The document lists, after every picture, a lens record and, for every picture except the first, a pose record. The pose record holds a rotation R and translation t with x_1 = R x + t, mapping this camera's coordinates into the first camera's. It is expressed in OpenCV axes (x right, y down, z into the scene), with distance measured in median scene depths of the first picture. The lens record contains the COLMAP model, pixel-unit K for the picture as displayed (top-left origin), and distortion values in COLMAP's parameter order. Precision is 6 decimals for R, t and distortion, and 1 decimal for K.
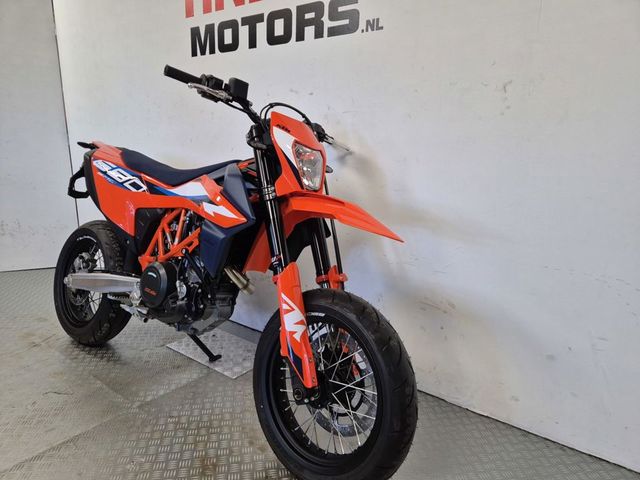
lens RADIAL K [[441.5, 0, 321.3], [0, 441.5, 244.5], [0, 0, 1]] dist [0.077412, -0.074721]
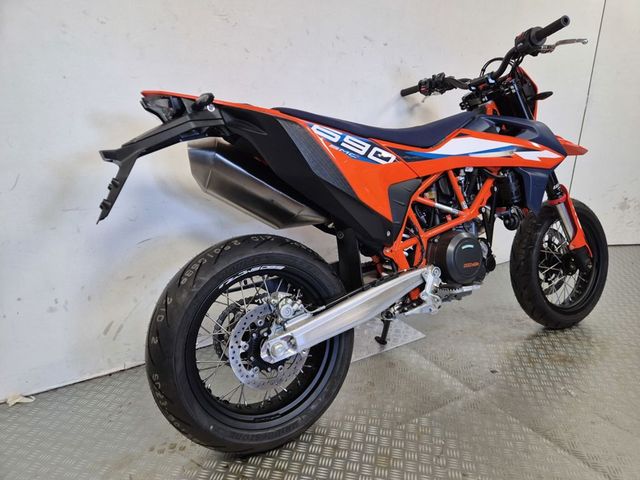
lens RADIAL K [[419.5, 0, 326.5], [0, 419.5, 239.1], [0, 0, 1]] dist [0.002751, 0.000202]
pose [[0.377407, -0.297520, 0.876953, -0.975197], [0.197922, 0.951018, 0.237469, -0.164619], [-0.904650, 0.083945, 0.417806, 0.723776]]
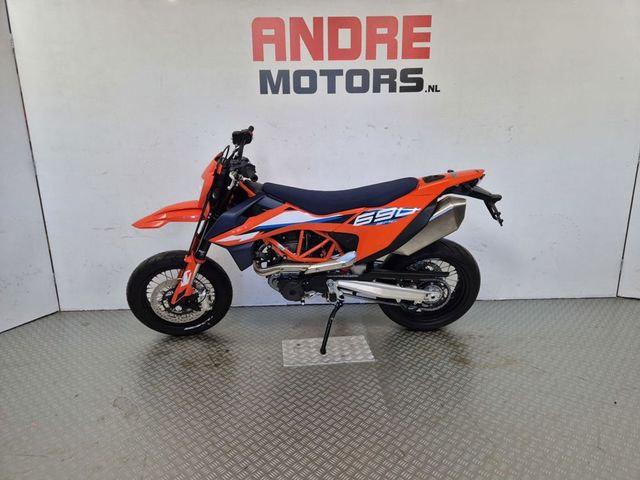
lens RADIAL K [[433.3, 0, 330.7], [0, 433.3, 238.6], [0, 0, 1]] dist [0.030094, -0.005613]
pose [[0.771348, -0.187362, 0.608209, -1.052167], [0.169467, 0.981646, 0.087479, -0.128952], [-0.613436, 0.035594, 0.788942, -0.009298]]
